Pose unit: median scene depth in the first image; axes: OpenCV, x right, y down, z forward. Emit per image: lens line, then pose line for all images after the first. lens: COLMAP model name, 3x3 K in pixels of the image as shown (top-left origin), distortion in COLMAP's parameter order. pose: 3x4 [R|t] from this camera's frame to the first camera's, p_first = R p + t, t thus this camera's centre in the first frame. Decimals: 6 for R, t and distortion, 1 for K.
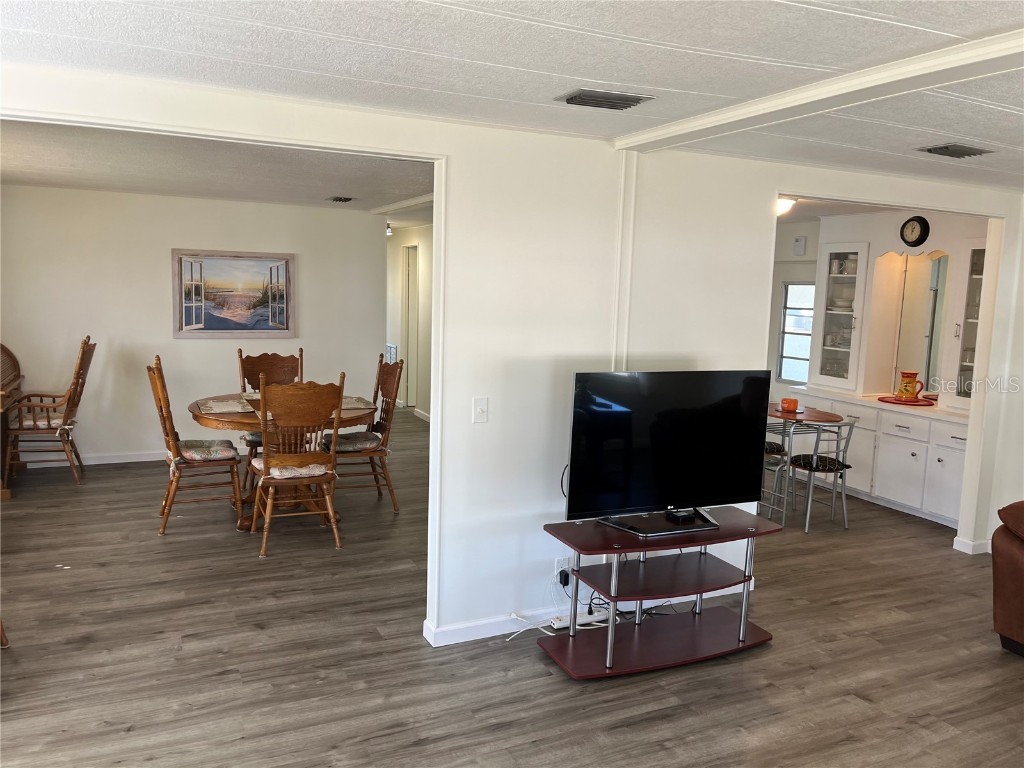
lens RADIAL K [[777.7, 0, 508.3], [0, 777.7, 373.0], [0, 0, 1]] dist [0.077693, -0.109329]
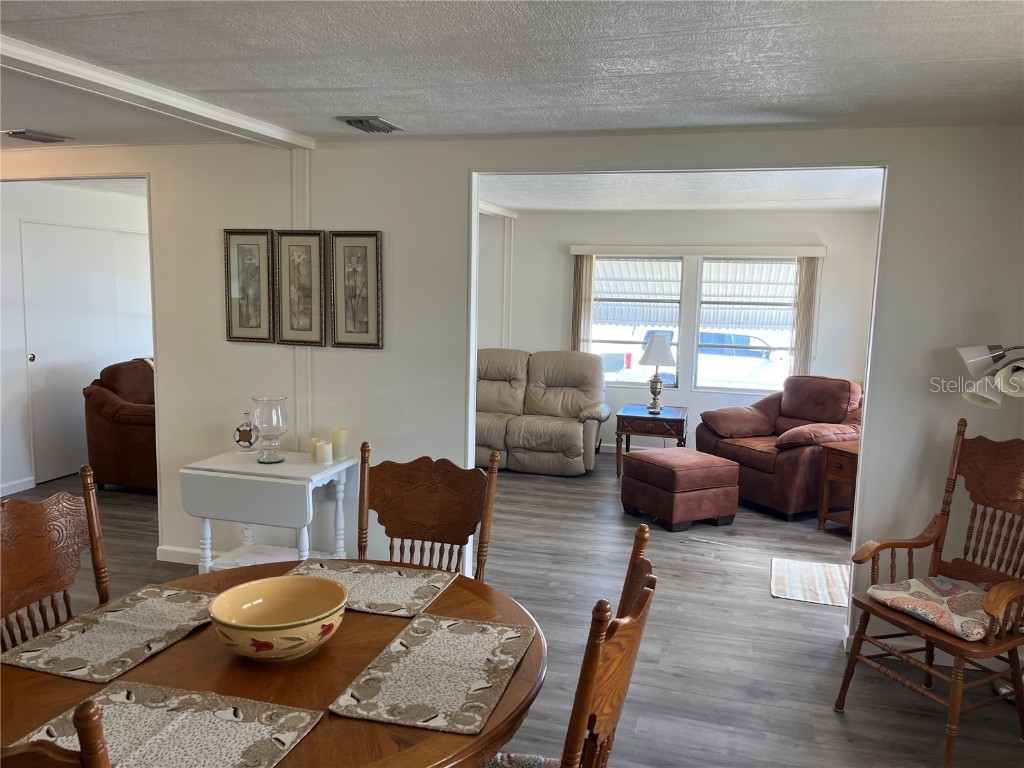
lens RADIAL K [[777.7, 0, 523.0], [0, 777.7, 383.9], [0, 0, 1]] dist [0.077693, -0.109329]
pose [[-0.762150, -0.131086, 0.633991, -0.537829], [0.026616, 0.972114, 0.232995, -0.140881], [-0.646853, 0.194451, -0.737407, 1.103788]]
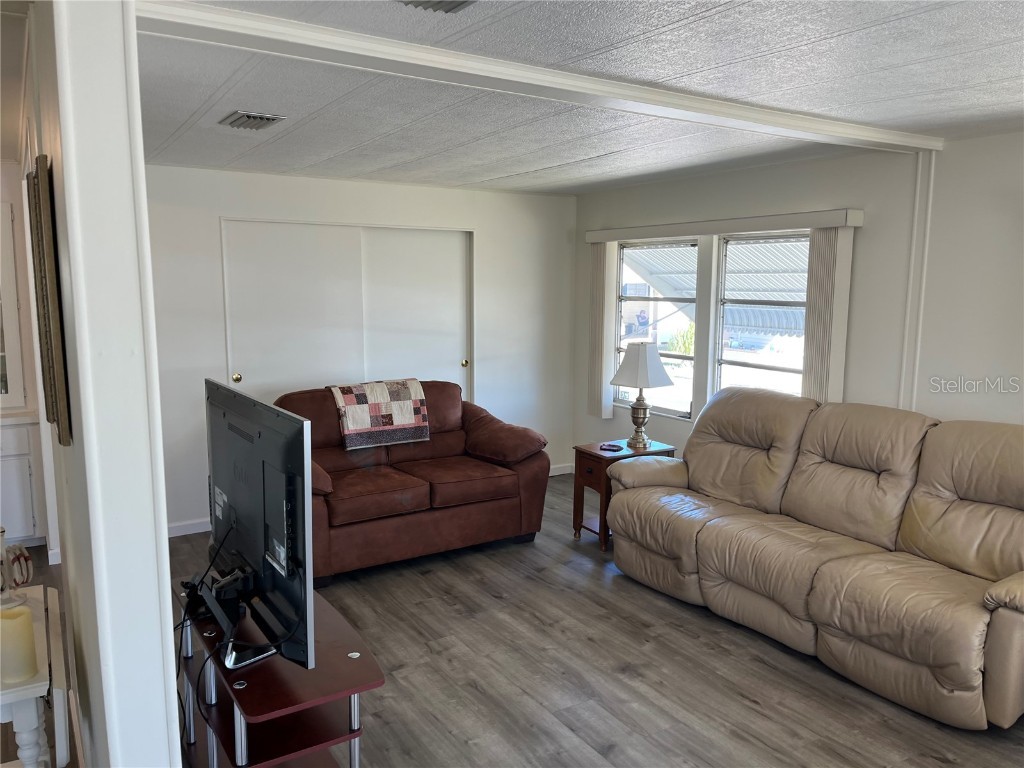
lens RADIAL K [[777.7, 0, 514.5], [0, 777.7, 387.8], [0, 0, 1]] dist [0.077693, -0.109329]
pose [[-0.127241, -0.168944, 0.977378, -0.291424], [0.105867, 0.977445, 0.182738, -0.066781], [-0.986206, 0.126724, -0.106486, 0.521940]]
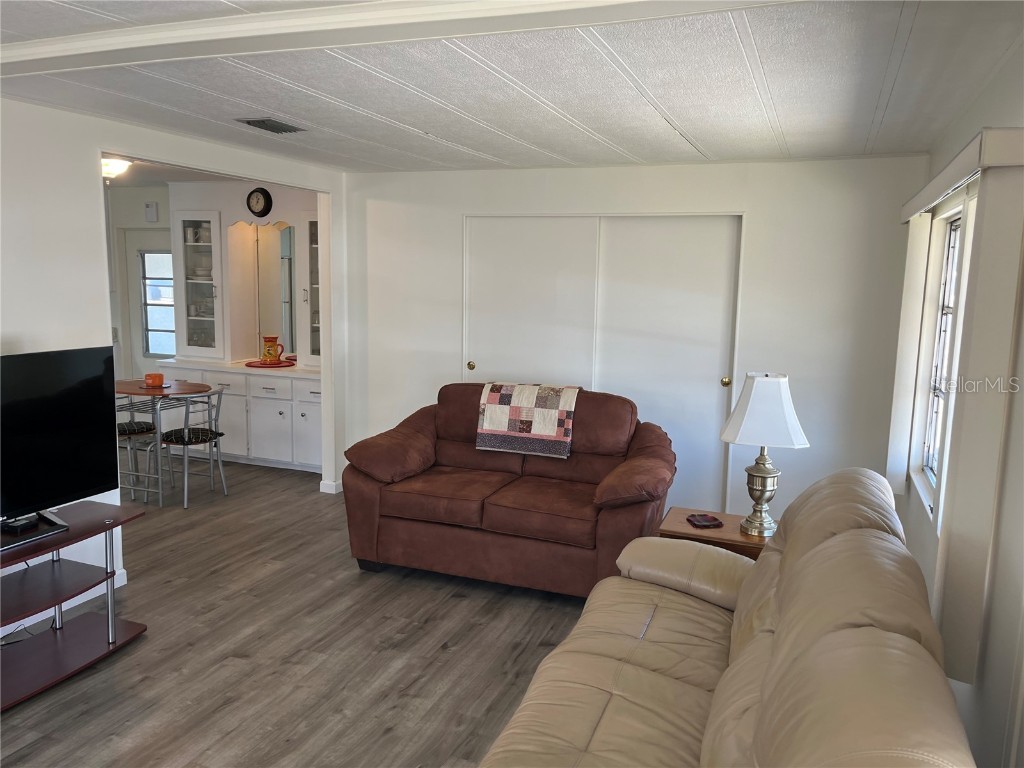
lens RADIAL K [[777.7, 0, 523.5], [0, 777.7, 376.0], [0, 0, 1]] dist [0.077693, -0.109329]
pose [[0.721564, -0.110905, 0.683407, 0.031315], [0.082116, 0.993828, 0.074580, 0.001350], [-0.687461, 0.002304, 0.726218, -0.000369]]
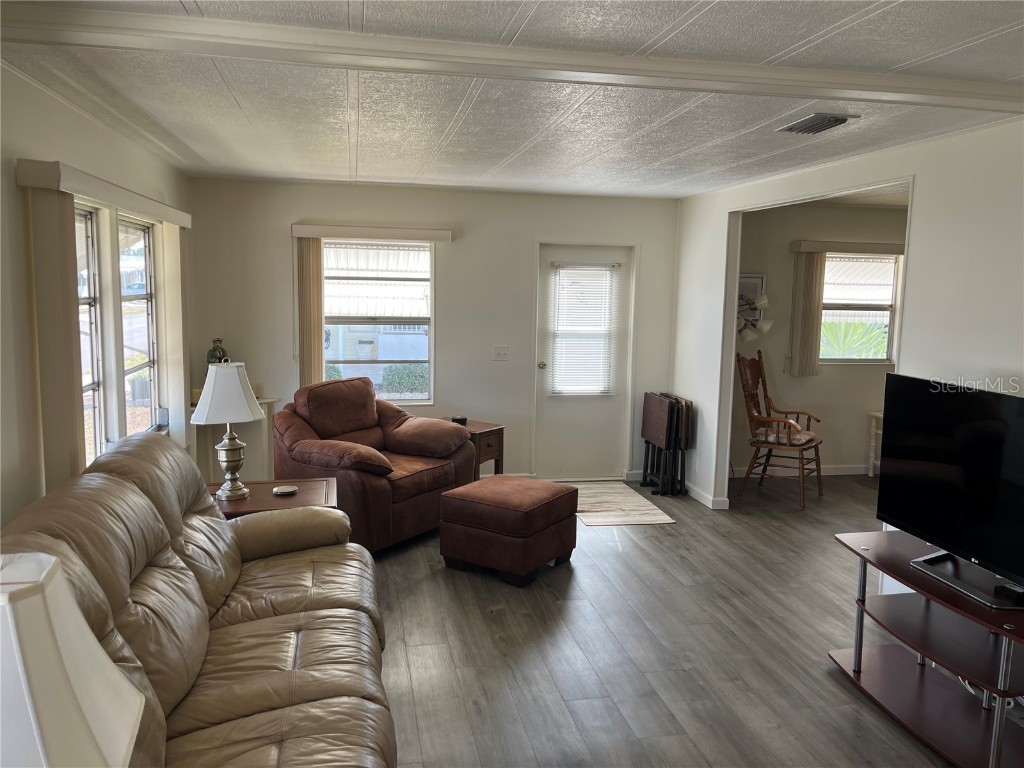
lens RADIAL K [[777.7, 0, 515.0], [0, 777.7, 383.1], [0, 0, 1]] dist [0.077693, -0.109329]
pose [[-0.230225, 0.089404, -0.969022, 0.680136], [-0.138999, 0.982539, 0.123675, -0.026446], [0.963159, 0.163166, -0.213778, 0.433910]]
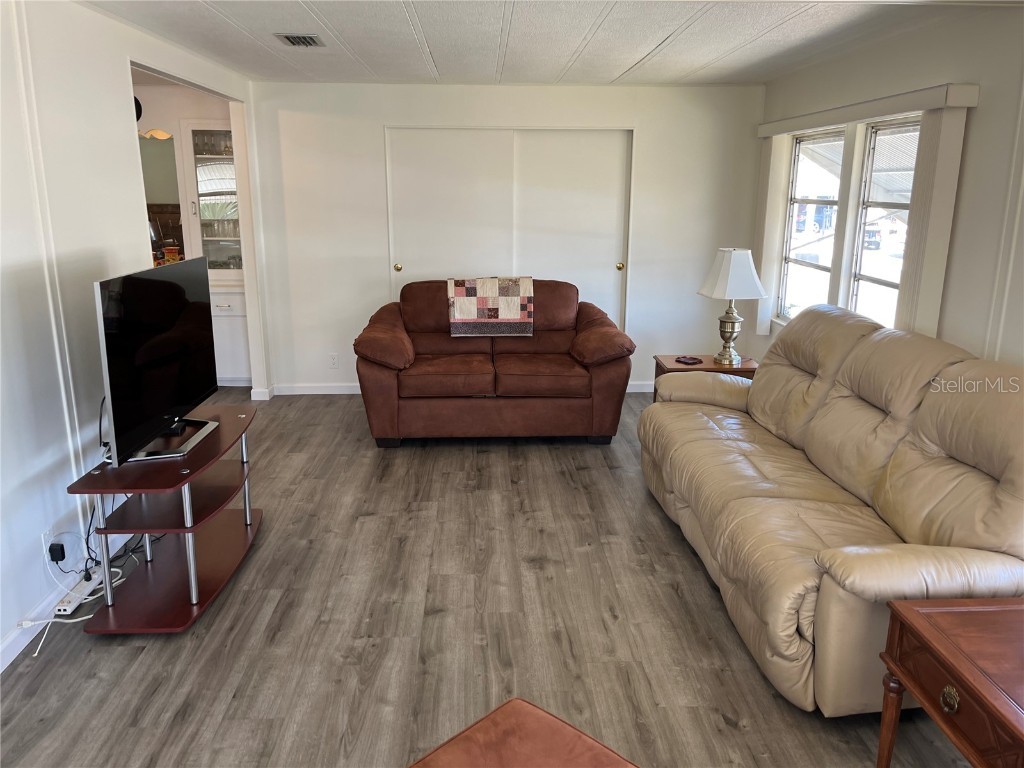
lens RADIAL K [[777.7, 0, 513.4], [0, 777.7, 373.0], [0, 0, 1]] dist [0.077693, -0.109329]
pose [[0.385063, -0.247728, 0.889020, -0.274146], [0.115990, 0.968653, 0.219678, -0.021441], [-0.915572, 0.018528, 0.401727, 0.175716]]
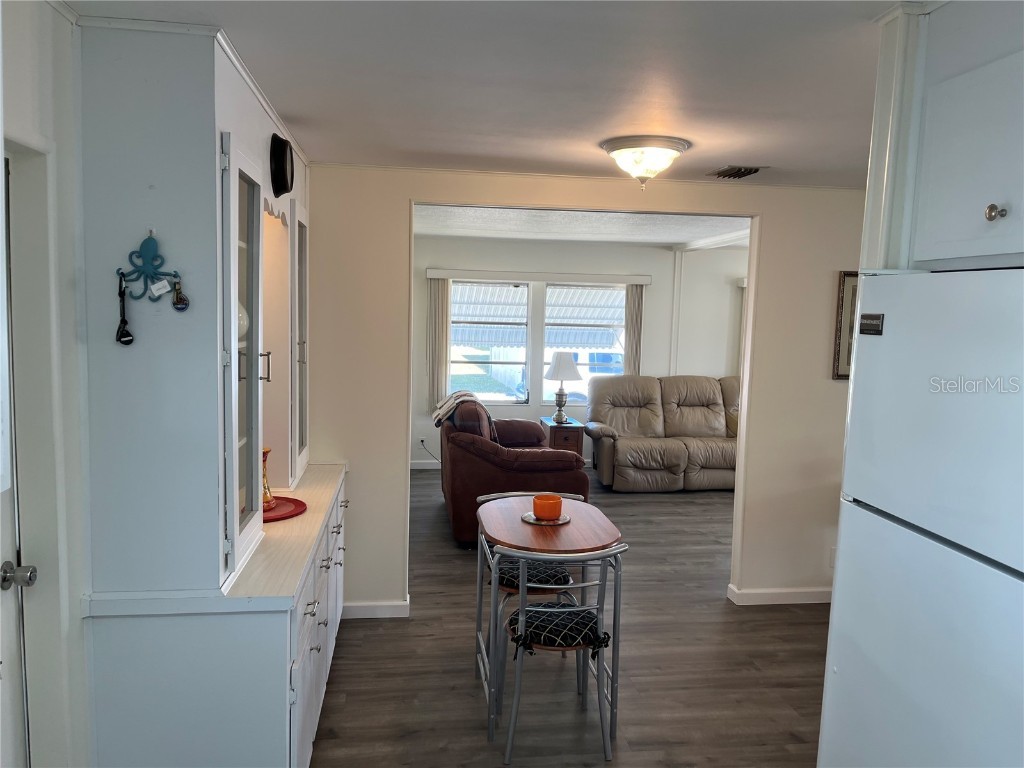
lens RADIAL K [[777.7, 0, 507.4], [0, 777.7, 385.6], [0, 0, 1]] dist [0.077693, -0.109329]
pose [[-0.950991, -0.084569, 0.297428, 0.233549], [-0.020041, 0.976708, 0.213633, -0.165704], [-0.308567, 0.197203, -0.930536, 1.542160]]
